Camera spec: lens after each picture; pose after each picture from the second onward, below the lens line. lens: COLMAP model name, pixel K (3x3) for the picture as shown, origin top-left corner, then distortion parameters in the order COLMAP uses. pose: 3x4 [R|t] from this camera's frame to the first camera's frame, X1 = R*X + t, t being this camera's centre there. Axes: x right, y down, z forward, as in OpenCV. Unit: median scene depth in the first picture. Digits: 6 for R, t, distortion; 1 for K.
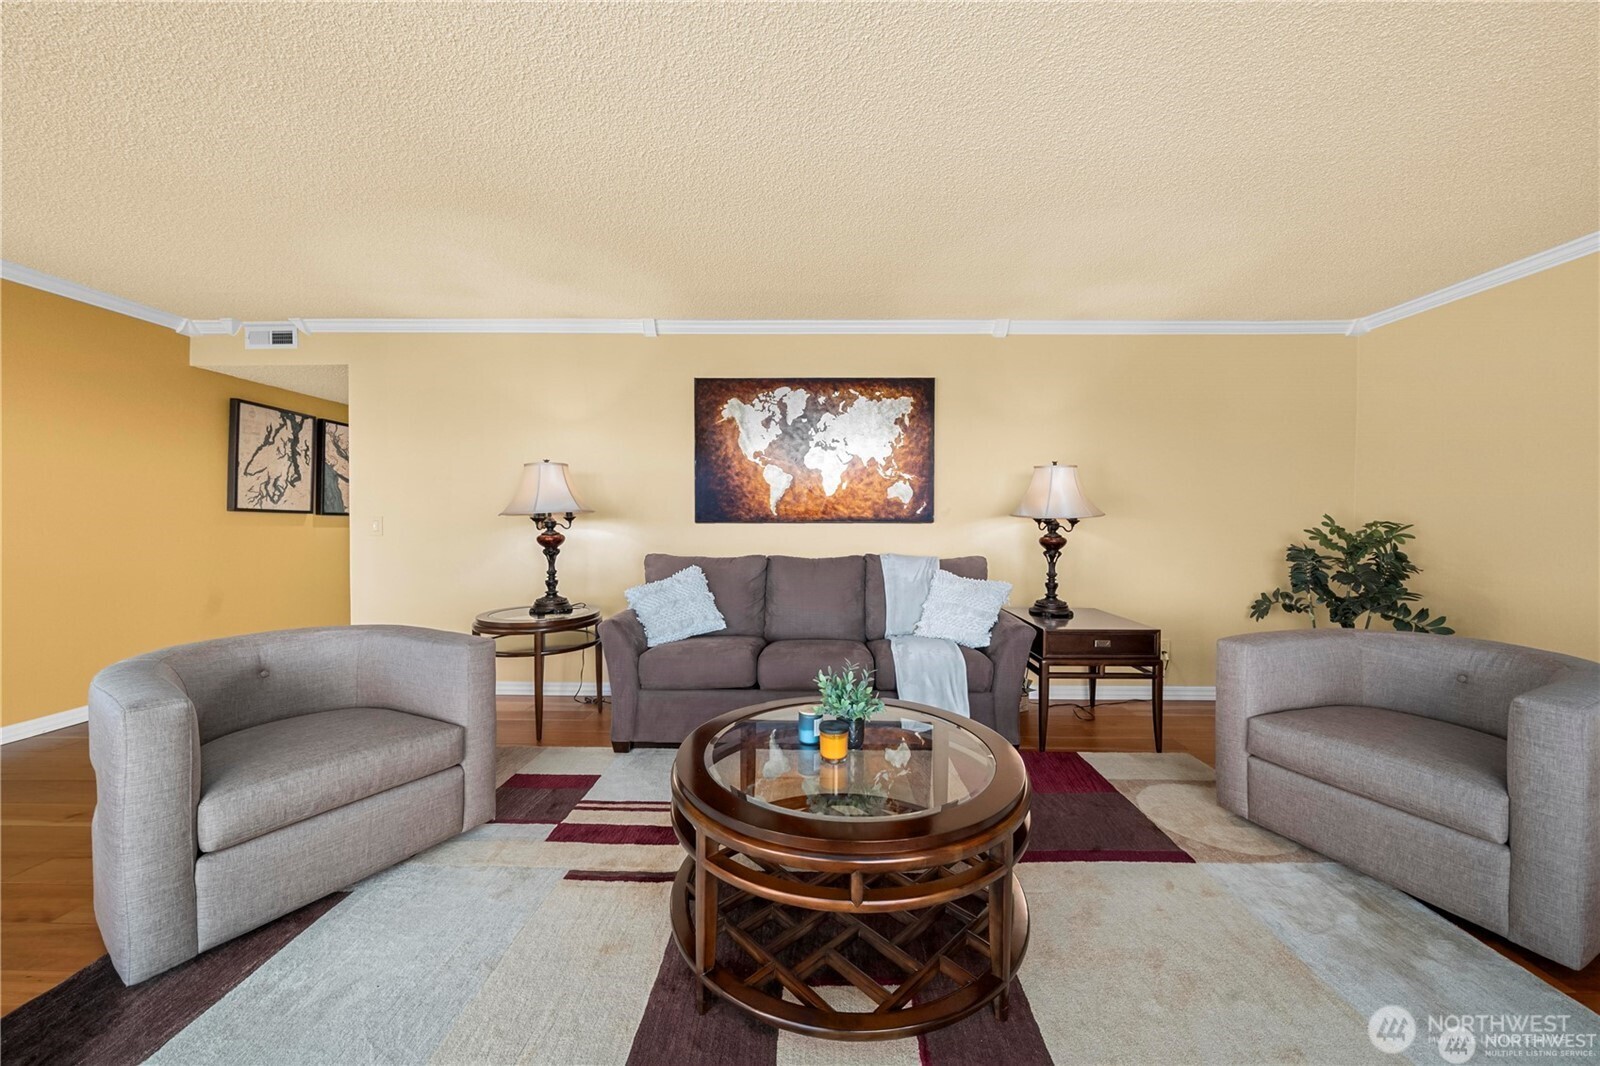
lens RADIAL K [[561.4, 0, 800.0], [0, 561.4, 533.0], [0, 0, 1]] dist [-0.002333, -0.000129]
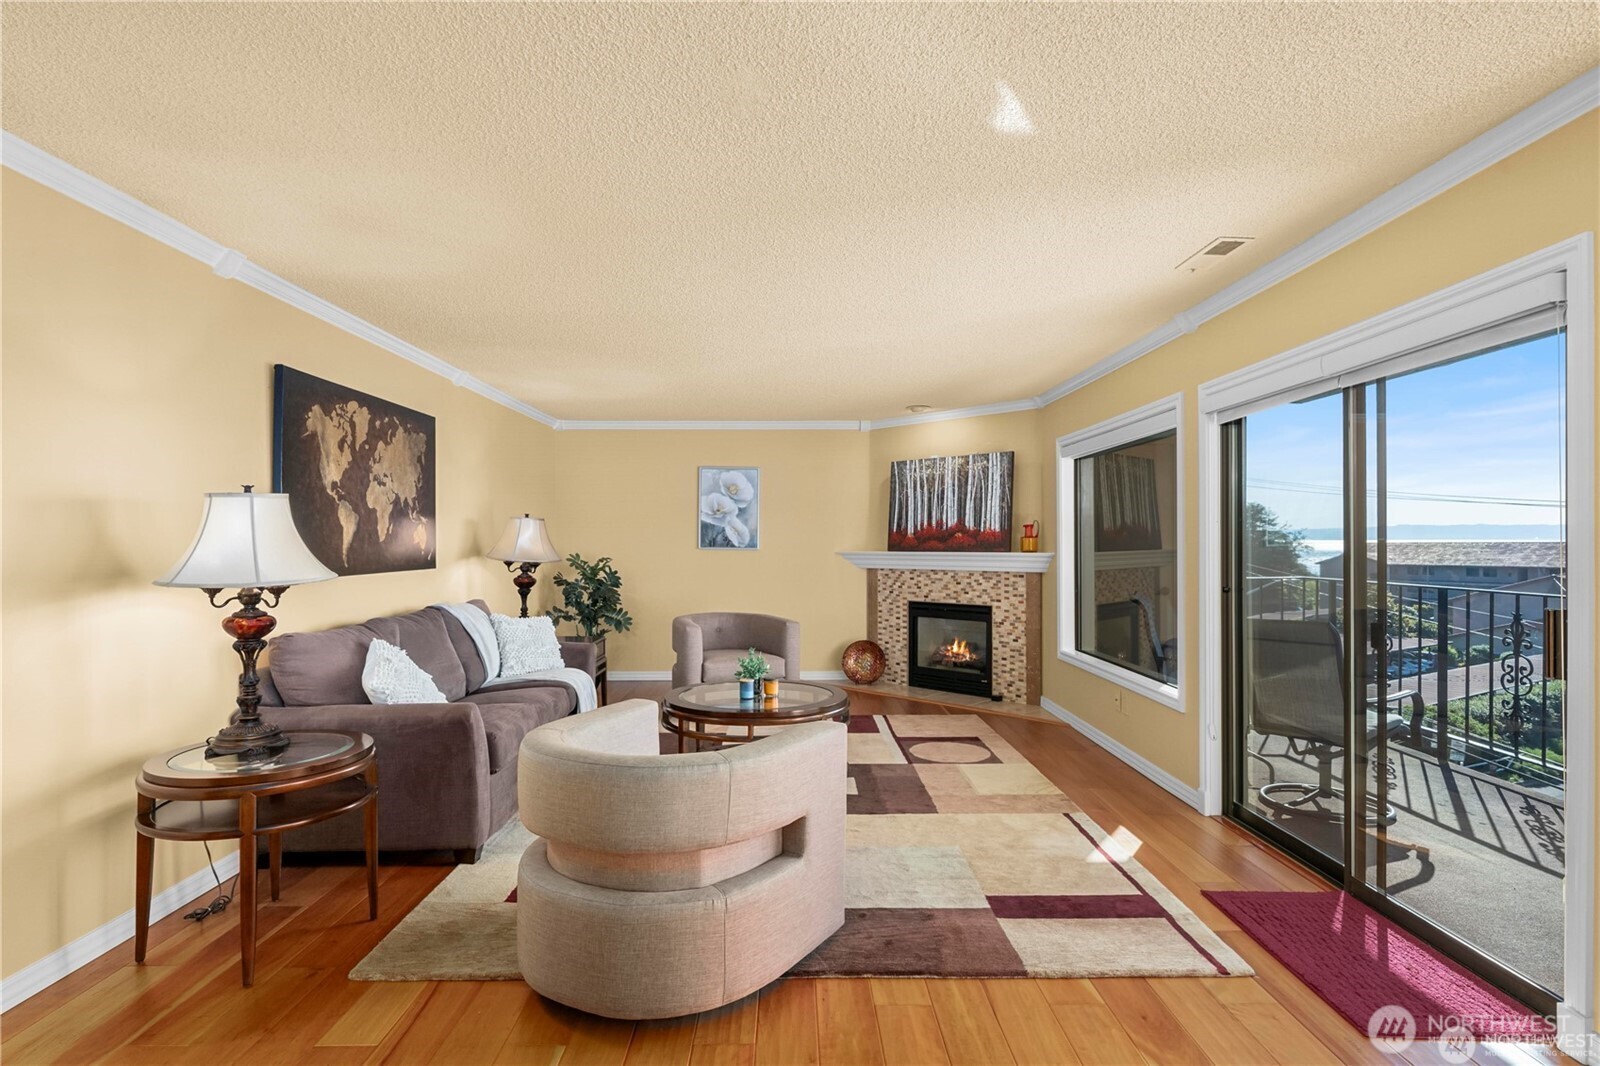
lens RADIAL K [[827.3, 0, 800.0], [0, 827.3, 533.0], [0, 0, 1]] dist [-0.000334, 0.000093]
pose [[-0.027016, 0.004748, 0.999624, -1.184402], [0.023795, 0.999708, -0.004105, -0.058848], [-0.999352, 0.023675, -0.027121, 0.420000]]
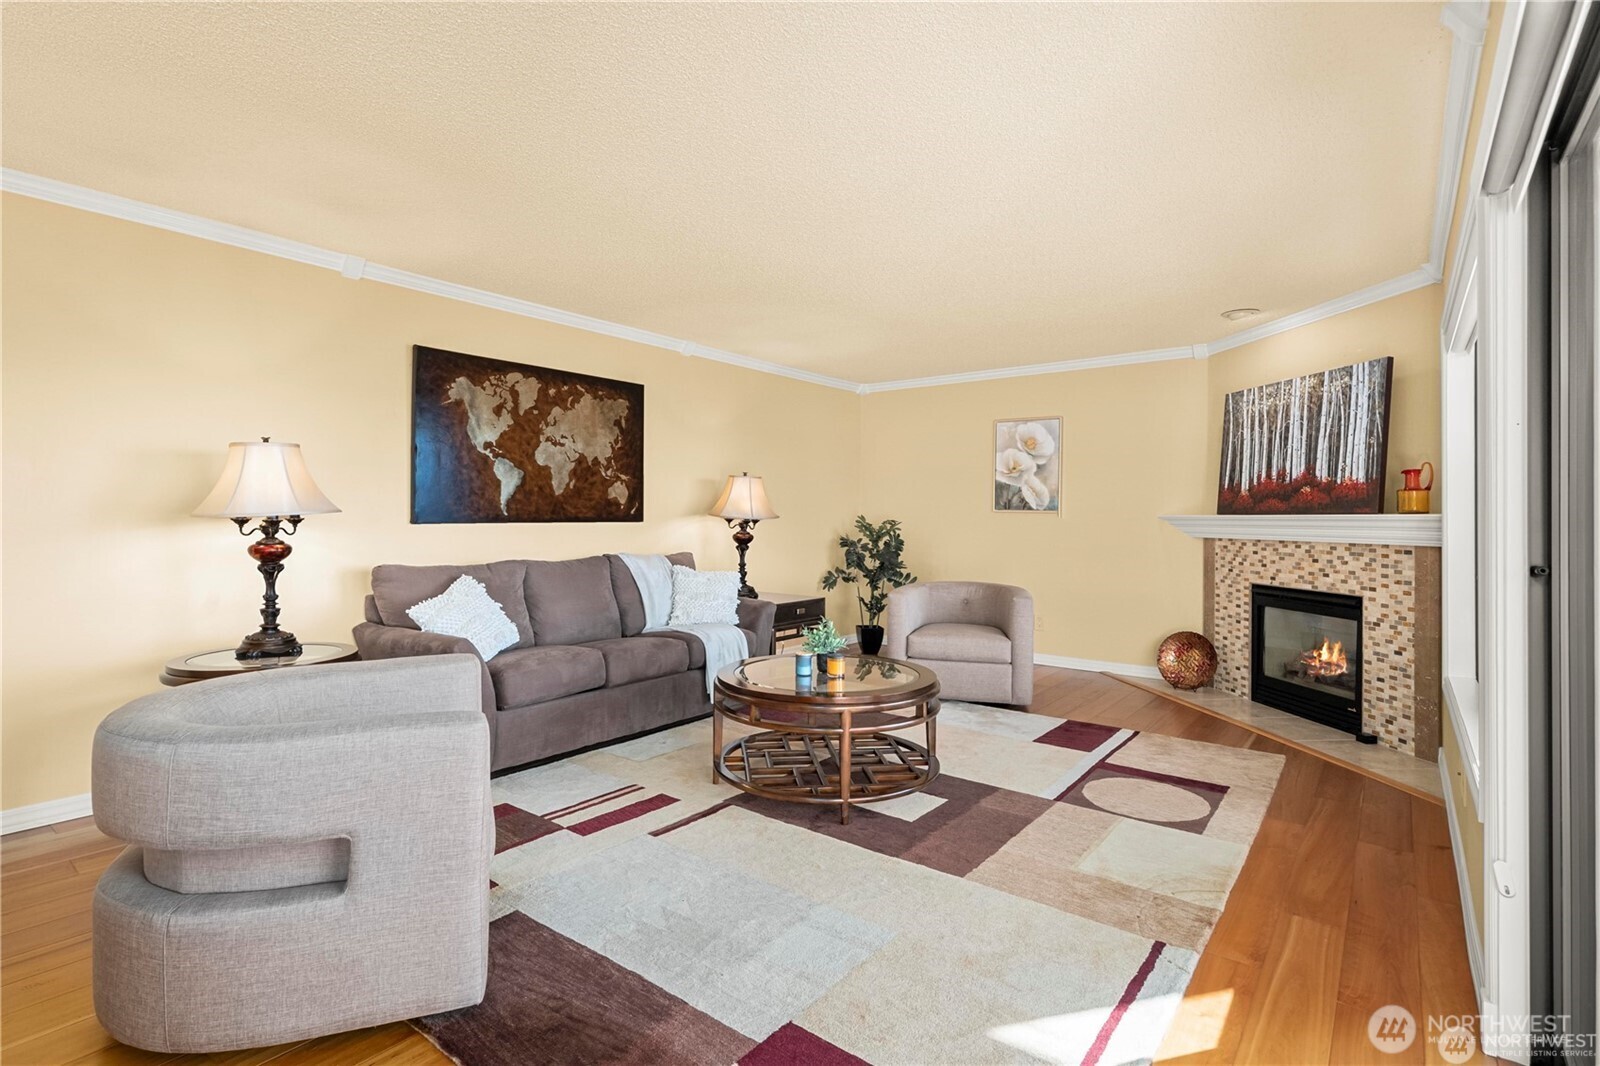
lens RADIAL K [[772.9, 0, 795.1], [0, 772.9, 509.7], [0, 0, 1]] dist [-0.000556, 0.000082]
pose [[0.606576, 0.006052, 0.795003, -0.740373], [0.014951, 0.999707, -0.019018, -0.010276], [-0.794885, 0.023422, 0.606308, -0.101508]]
